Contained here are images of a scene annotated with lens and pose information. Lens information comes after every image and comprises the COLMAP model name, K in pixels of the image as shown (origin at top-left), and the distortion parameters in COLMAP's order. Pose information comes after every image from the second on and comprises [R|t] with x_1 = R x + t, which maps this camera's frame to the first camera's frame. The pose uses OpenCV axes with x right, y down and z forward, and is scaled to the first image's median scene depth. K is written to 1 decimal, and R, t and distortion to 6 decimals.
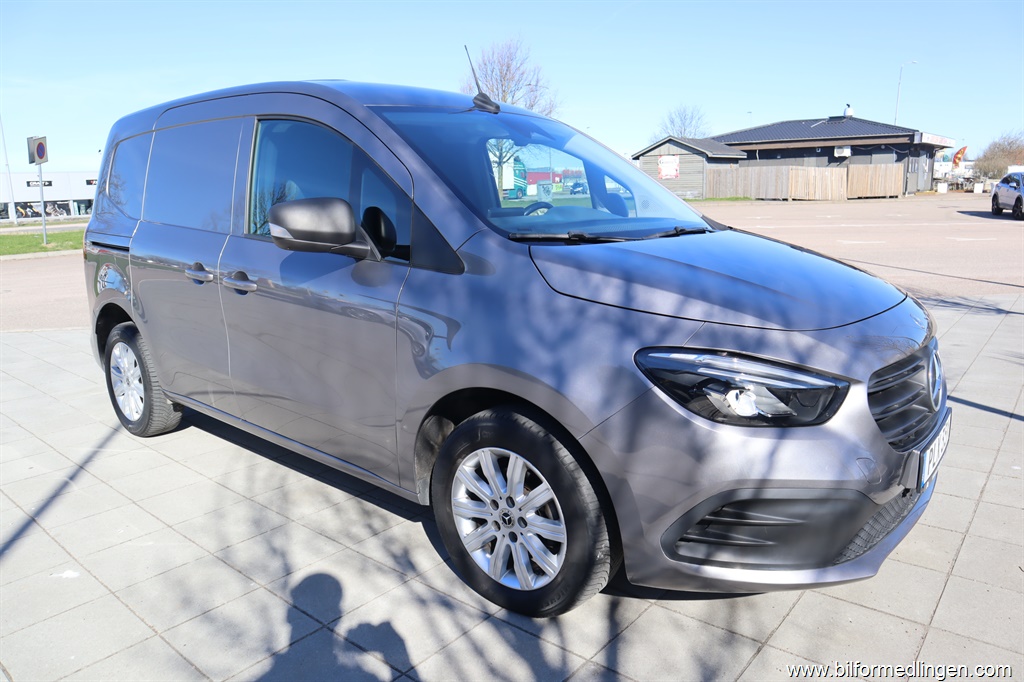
lens RADIAL K [[724.6, 0, 512.6], [0, 724.6, 312.8], [0, 0, 1]] dist [-0.122473, 0.066127]
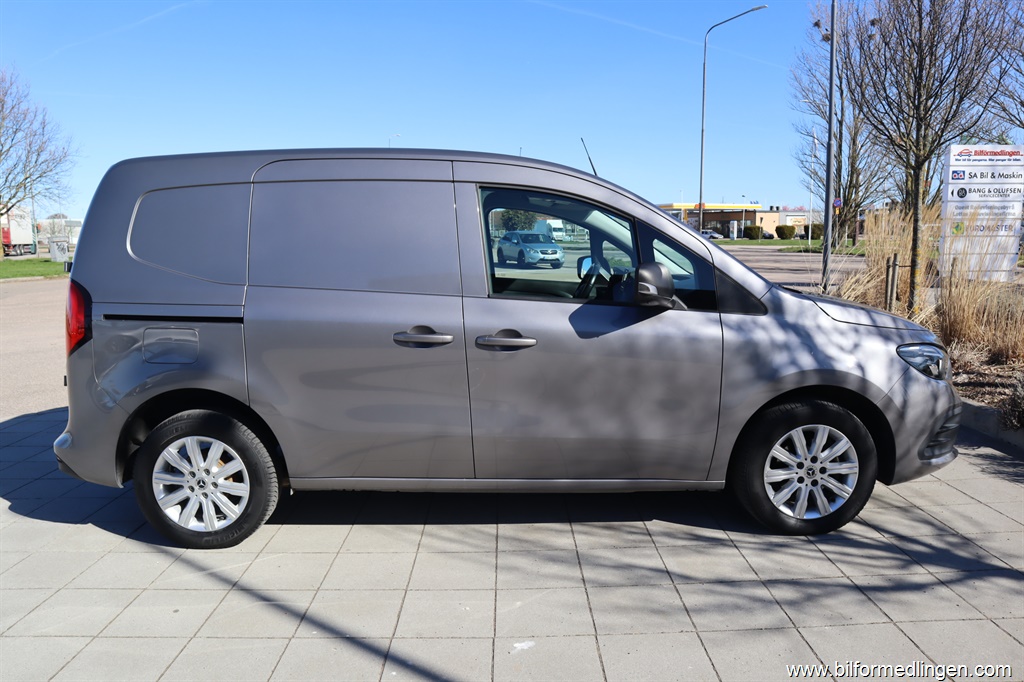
lens RADIAL K [[724.6, 0, 512.6], [0, 724.6, 312.8], [0, 0, 1]] dist [-0.122473, 0.066127]
pose [[0.758018, -0.052049, 0.650153, -1.436833], [0.102129, 0.993987, -0.039498, -0.053538], [-0.644188, 0.096340, 0.758776, 0.237724]]
